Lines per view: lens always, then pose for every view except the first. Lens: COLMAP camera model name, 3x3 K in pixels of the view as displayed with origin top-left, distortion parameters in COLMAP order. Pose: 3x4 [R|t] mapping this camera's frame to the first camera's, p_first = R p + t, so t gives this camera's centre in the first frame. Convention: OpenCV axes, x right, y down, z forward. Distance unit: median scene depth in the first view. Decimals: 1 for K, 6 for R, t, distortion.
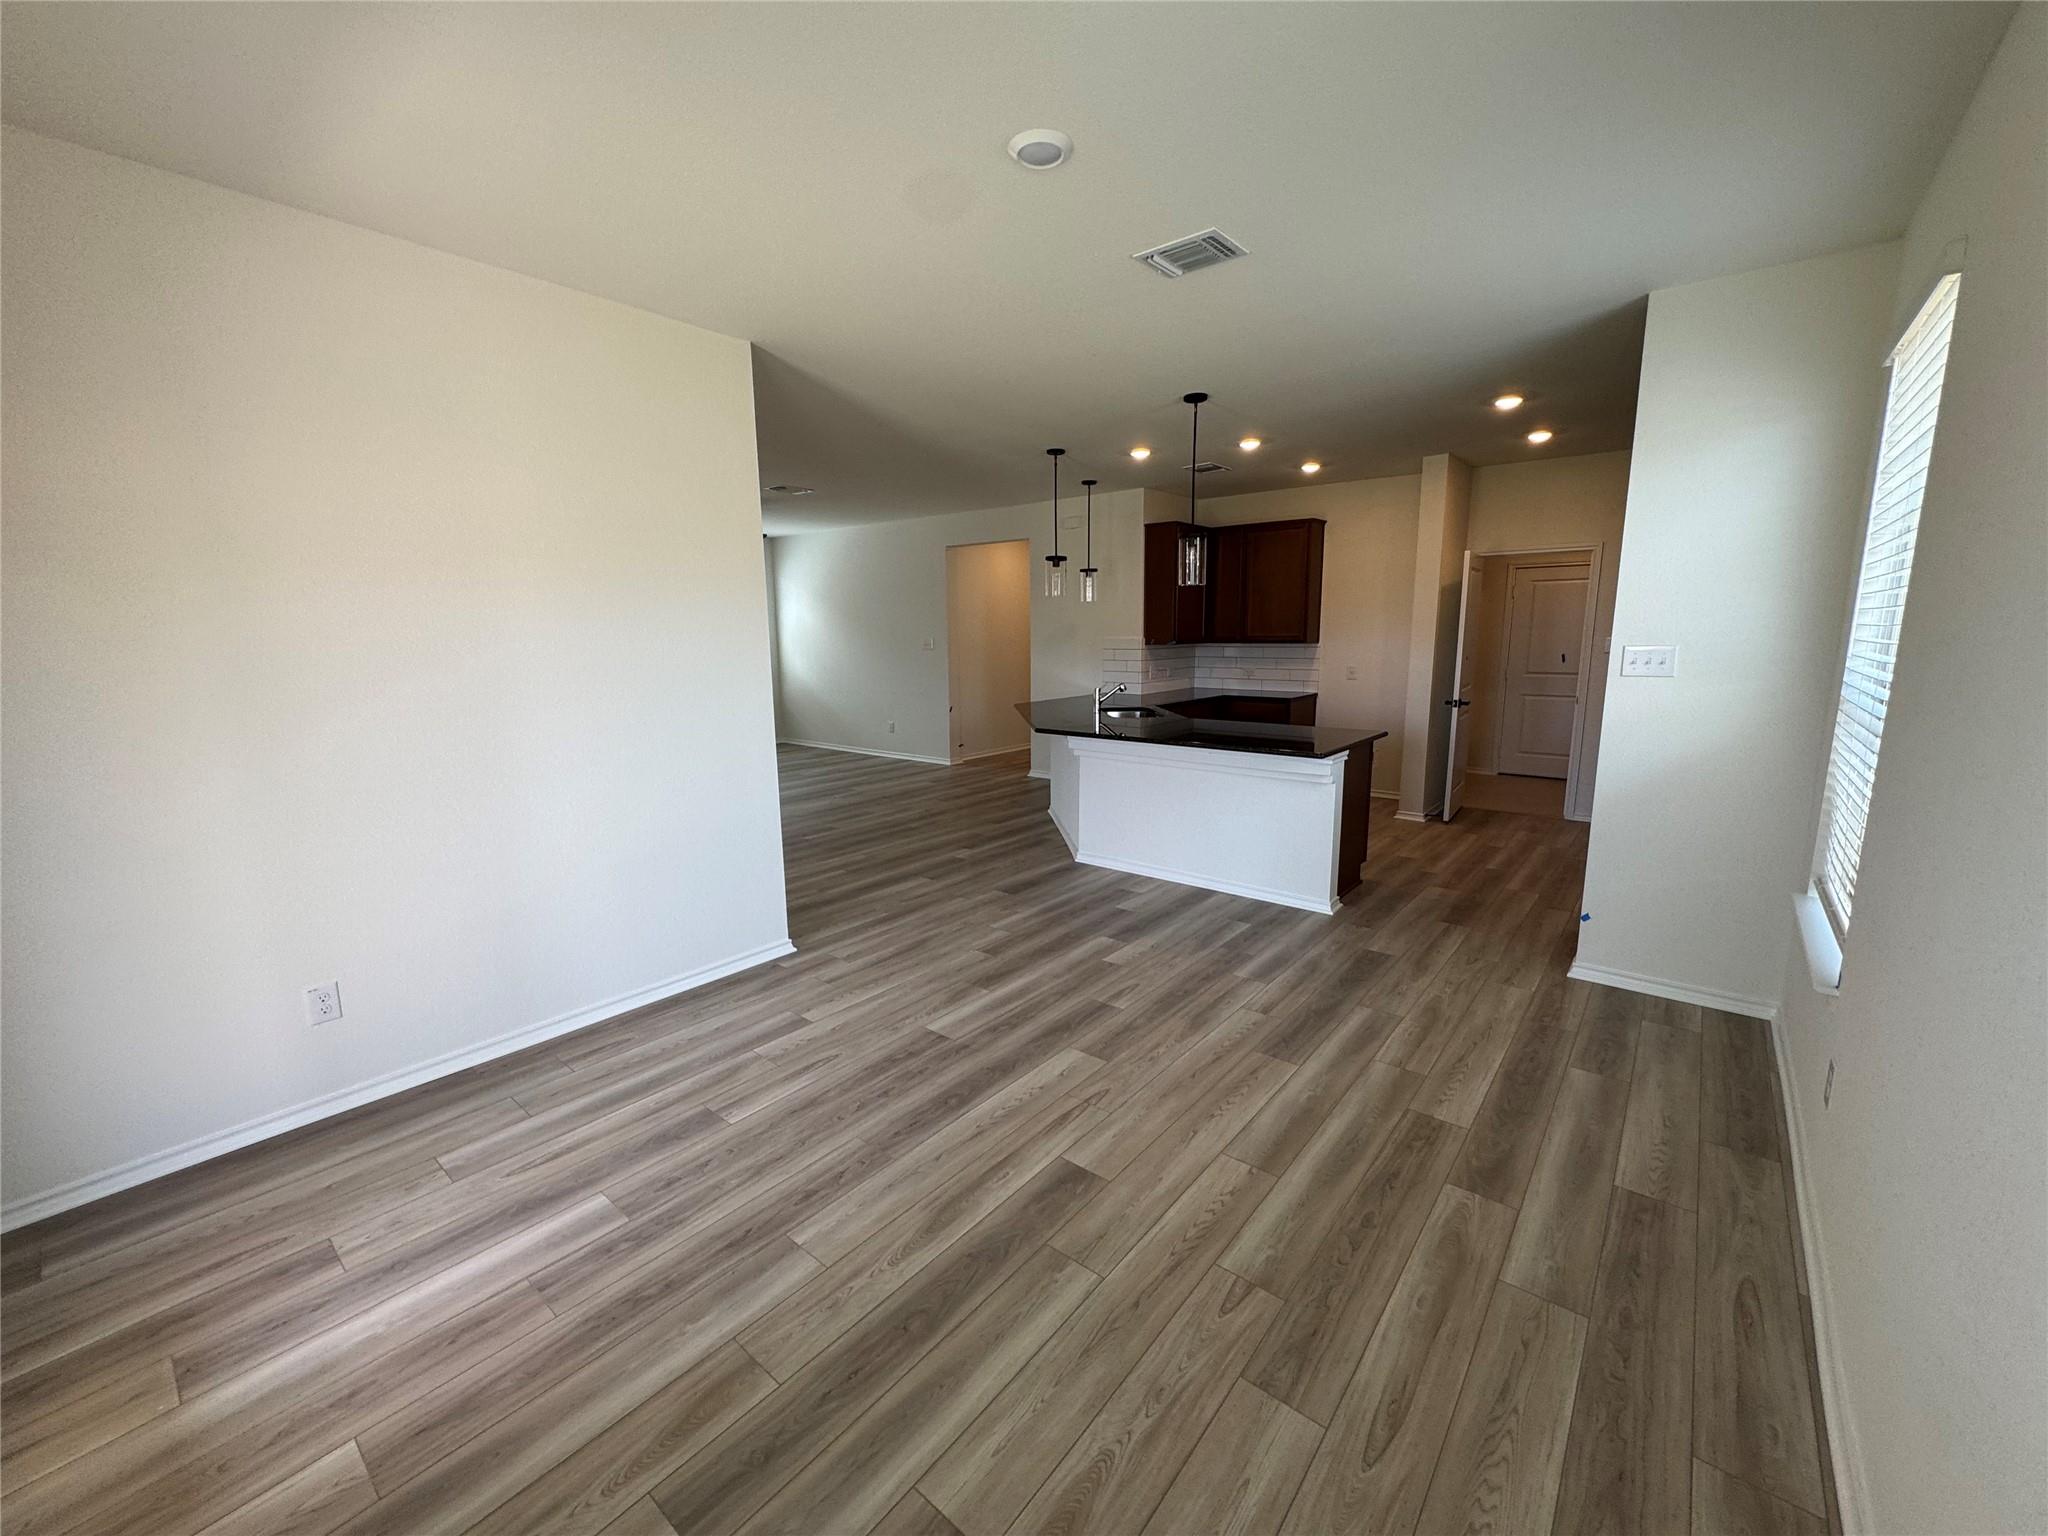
lens RADIAL K [[824.6, 0, 1026.9], [0, 824.6, 762.1], [0, 0, 1]] dist [0.008164, 0.000161]
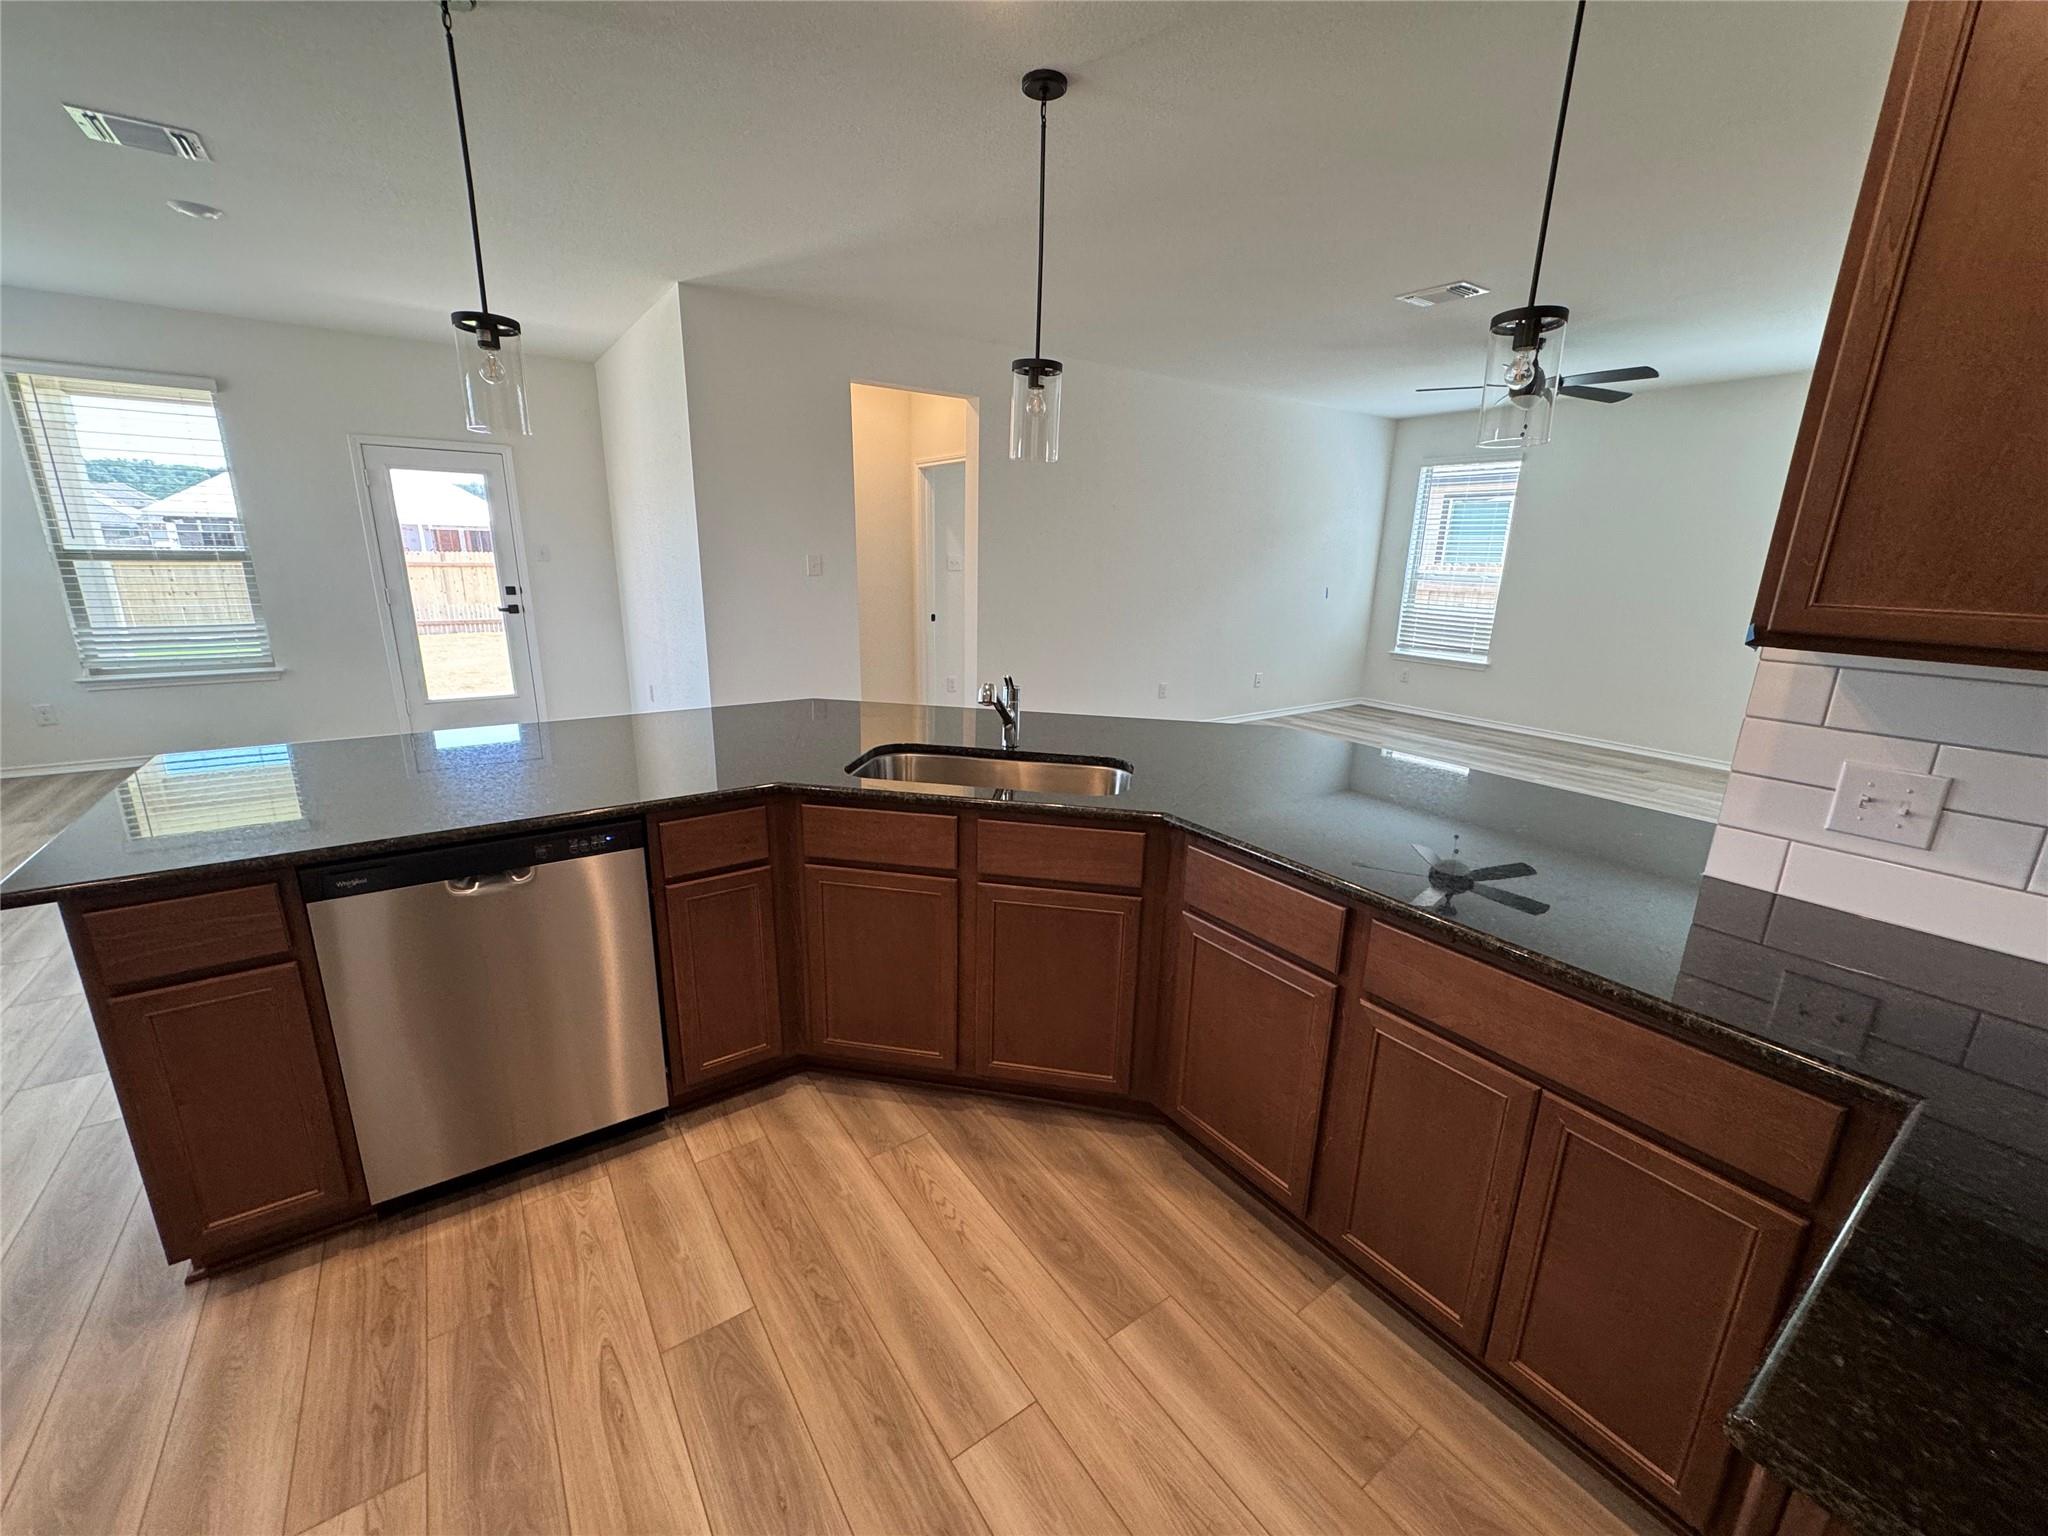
lens RADIAL K [[814.7, 0, 1020.7], [0, 814.7, 769.5], [0, 0, 1]] dist [-0.002071, 0.000394]
pose [[-0.269712, 0.254761, -0.928629, 0.466168], [-0.177516, 0.934685, 0.307980, -0.175307], [0.946437, 0.247912, -0.206872, 1.096343]]
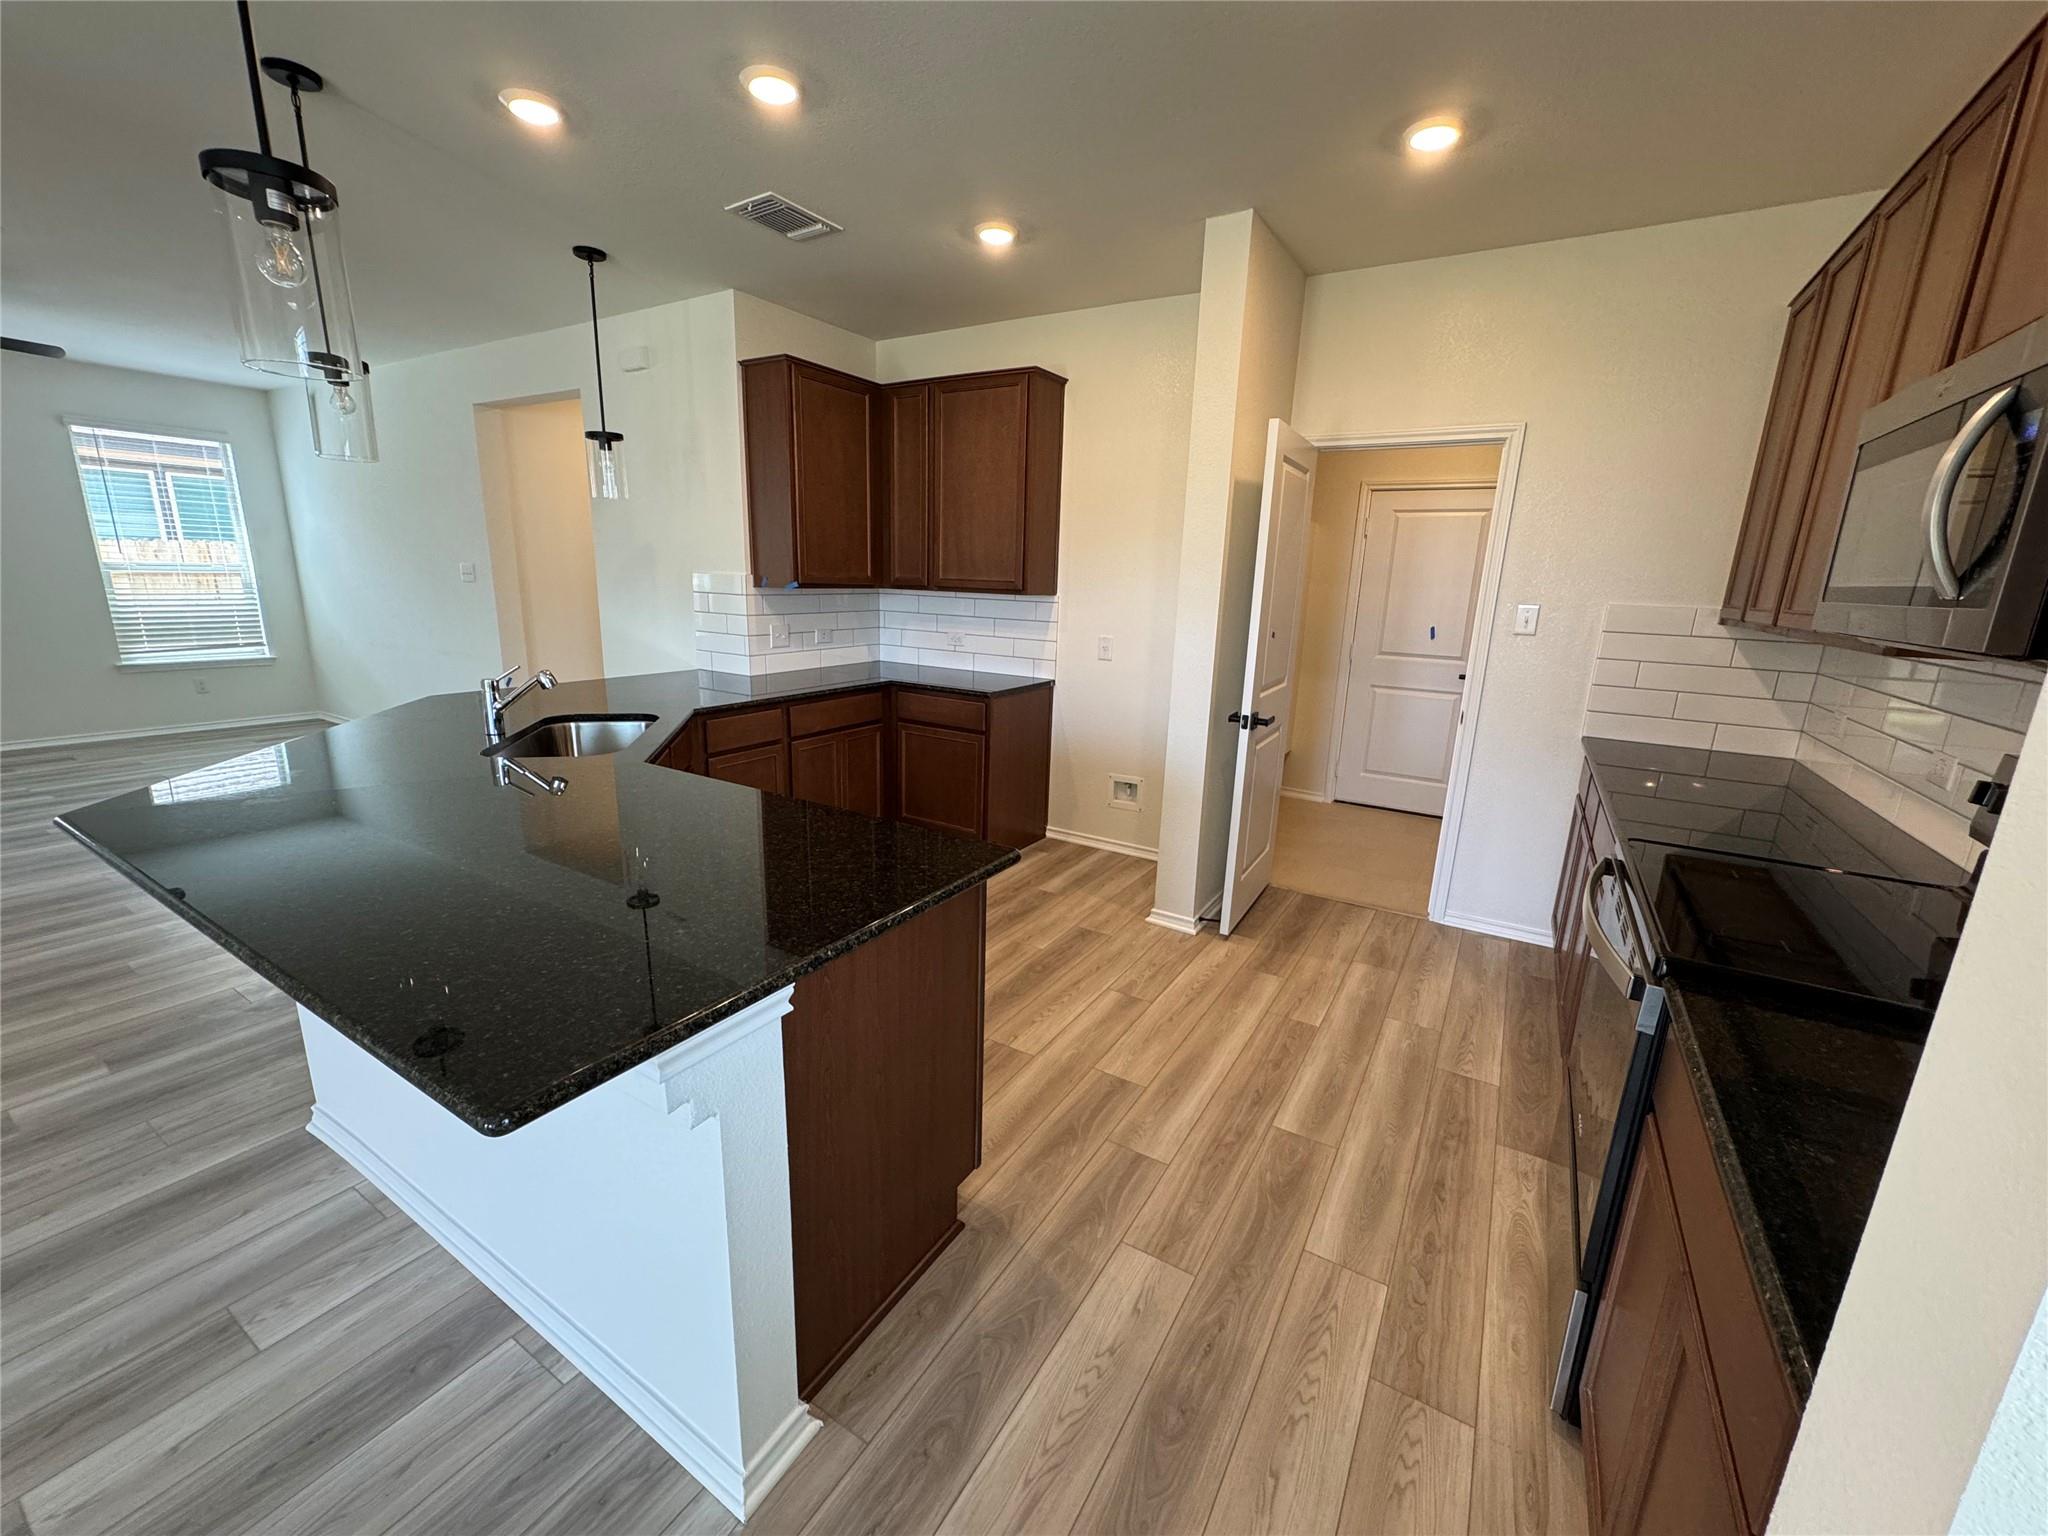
lens RADIAL K [[814.2, 0, 1022.1], [0, 814.2, 768.3], [0, 0, 1]] dist [-0.000490, 0.000464]
pose [[0.990349, 0.008360, 0.138346, 0.309993], [-0.018908, 0.996996, 0.075105, -0.079906], [-0.137302, -0.076996, 0.987532, 0.521459]]
